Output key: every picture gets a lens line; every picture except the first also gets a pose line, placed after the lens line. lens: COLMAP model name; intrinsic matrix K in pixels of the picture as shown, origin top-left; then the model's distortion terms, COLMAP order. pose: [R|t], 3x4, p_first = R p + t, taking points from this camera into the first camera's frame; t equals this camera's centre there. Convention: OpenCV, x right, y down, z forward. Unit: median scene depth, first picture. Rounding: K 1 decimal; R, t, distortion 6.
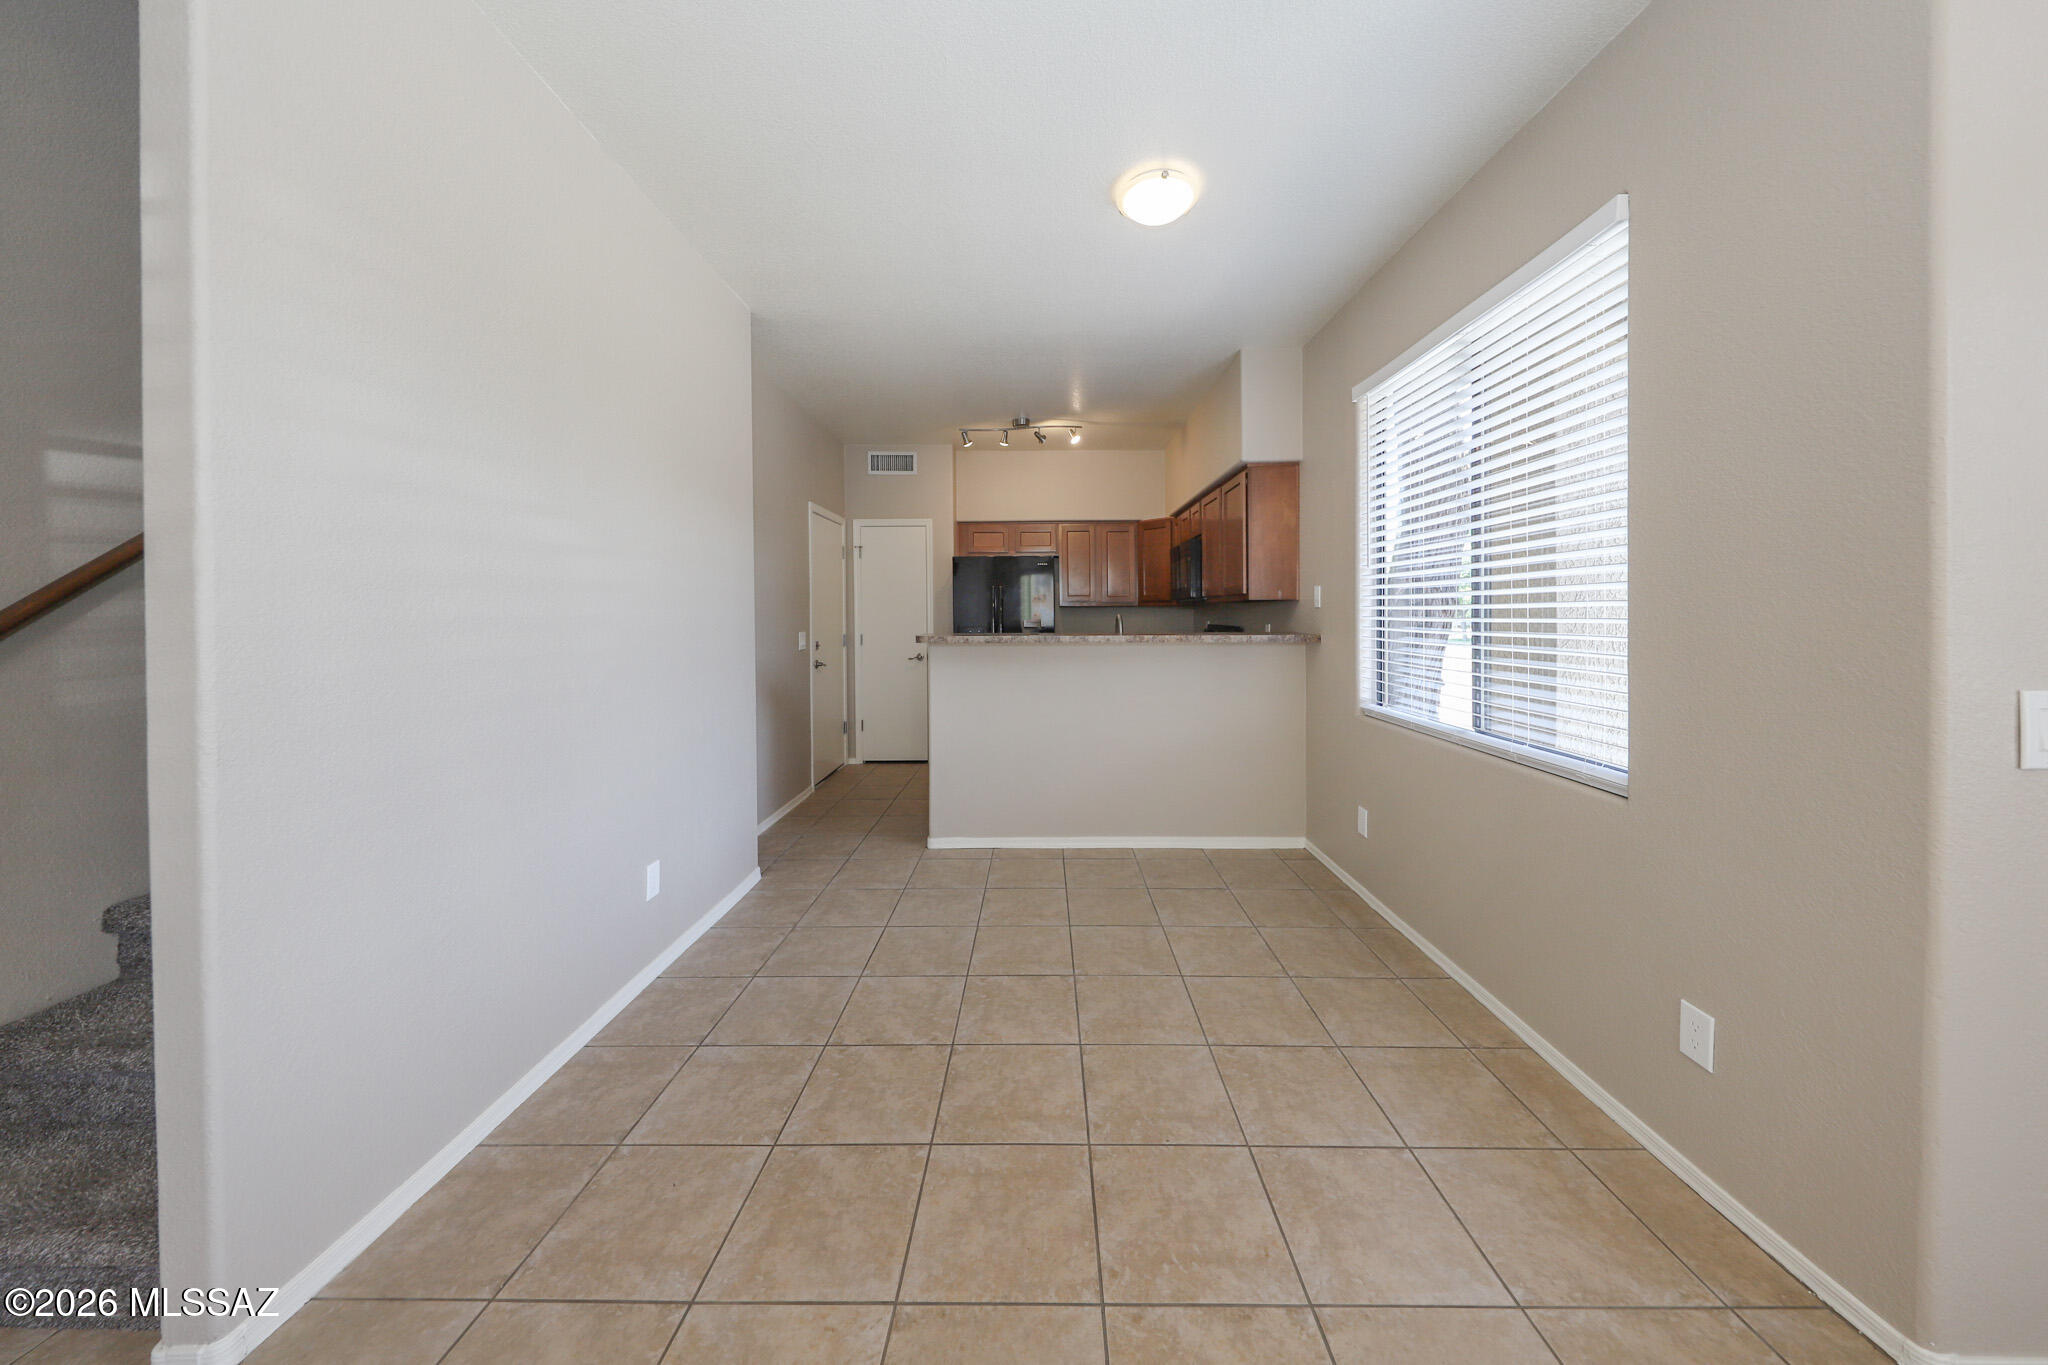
lens RADIAL K [[689.9, 0, 1043.3], [0, 689.9, 676.0], [0, 0, 1]] dist [0.008702, -0.000025]
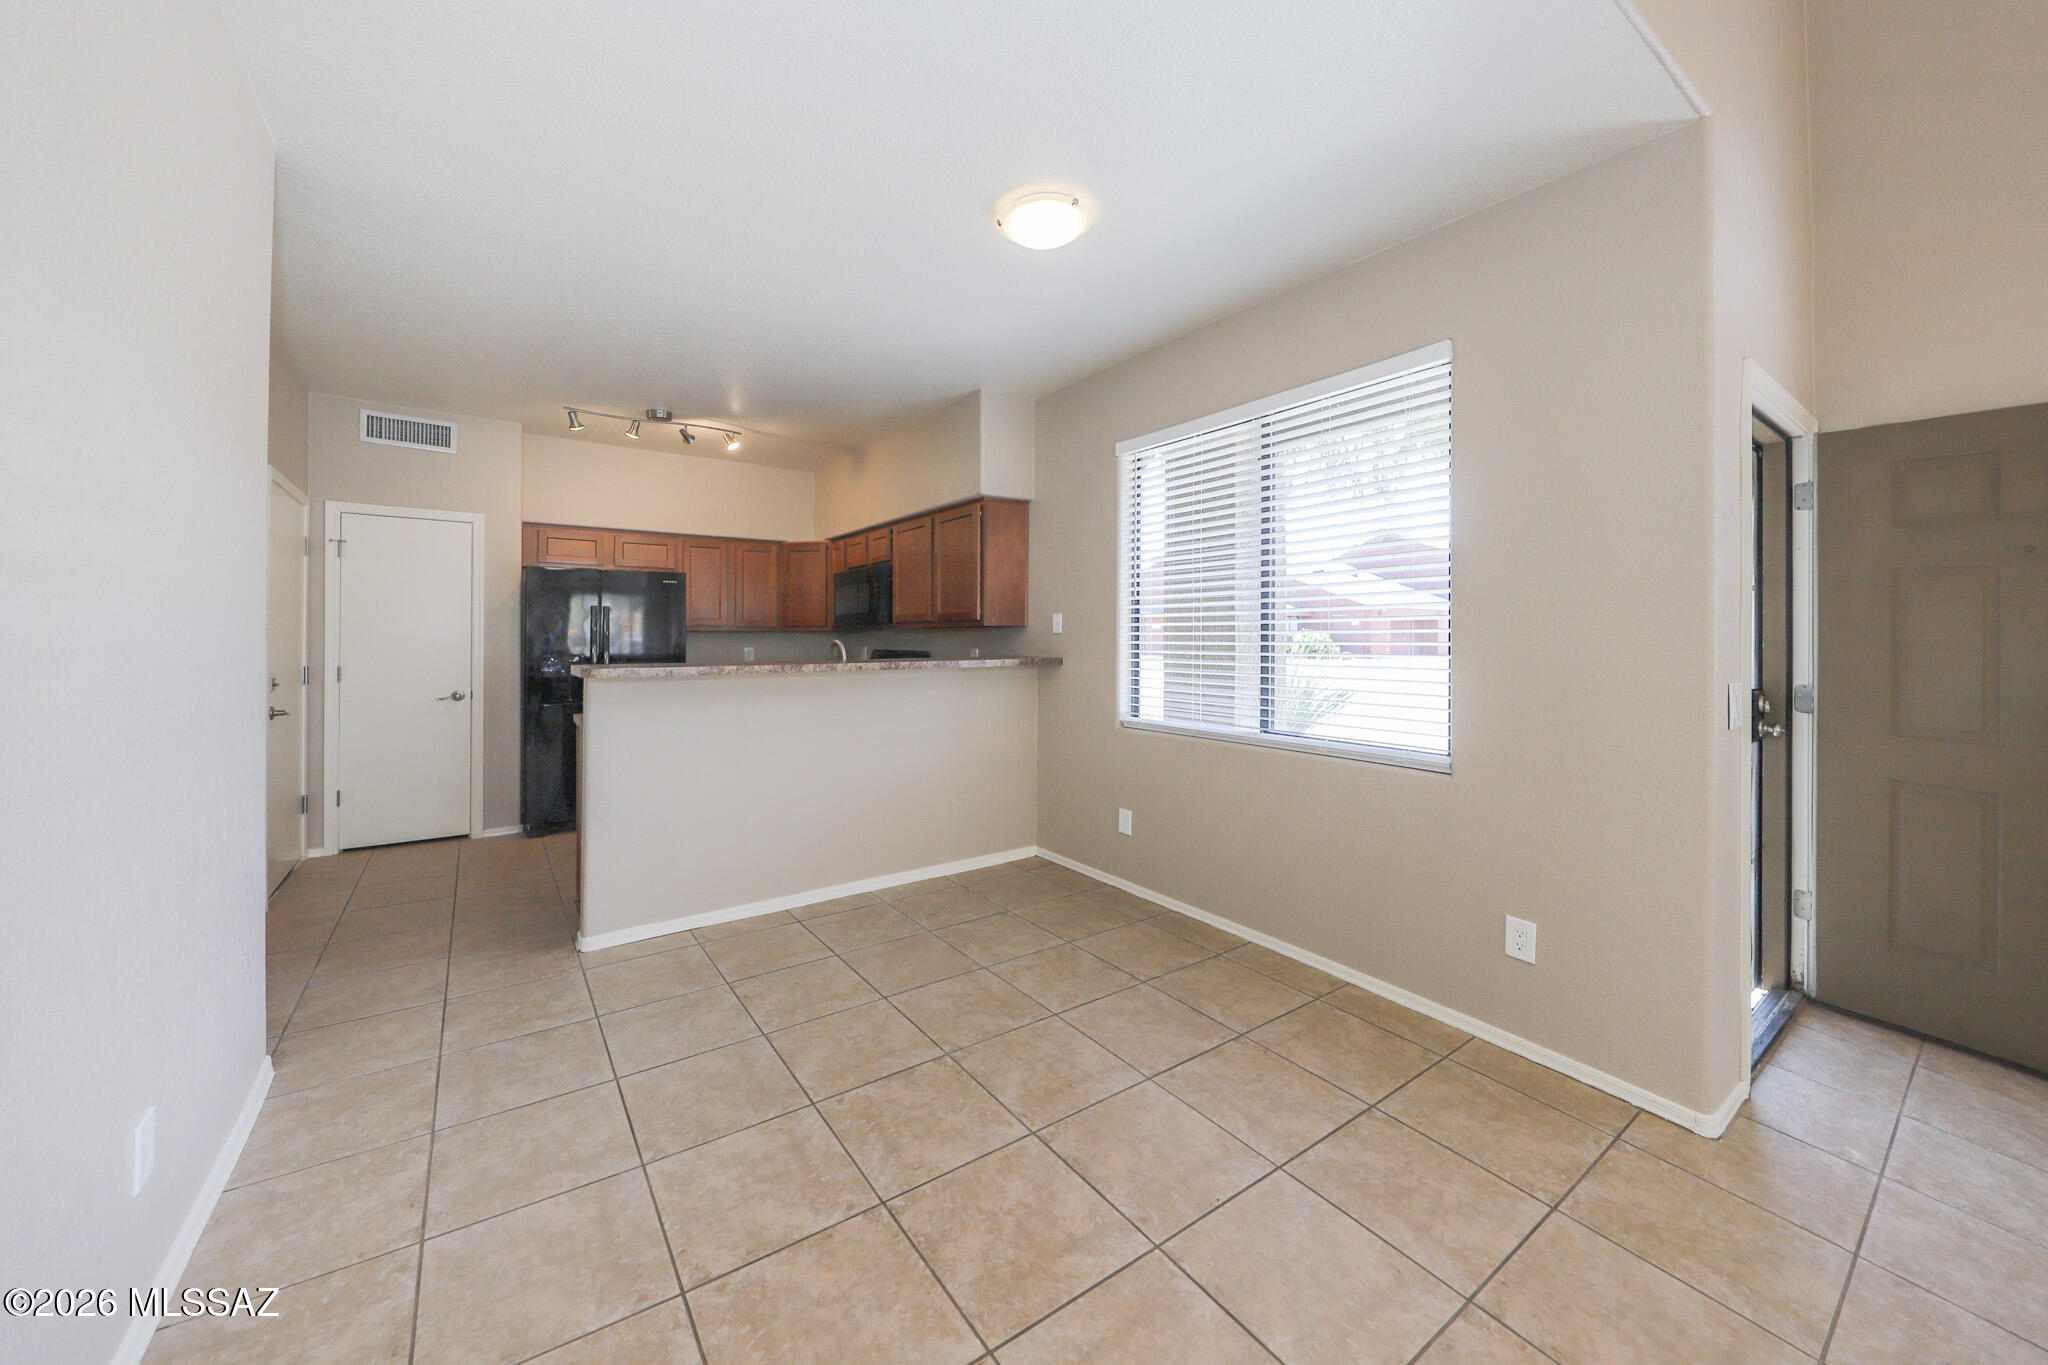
lens RADIAL K [[660.4, 0, 1095.2], [0, 660.4, 656.0], [0, 0, 1]] dist [0.027867, -0.012538]
pose [[0.826572, -0.014082, 0.562654, -0.150915], [0.049886, 0.997585, -0.048318, -0.008231], [-0.560615, 0.068007, 0.825279, 0.099027]]
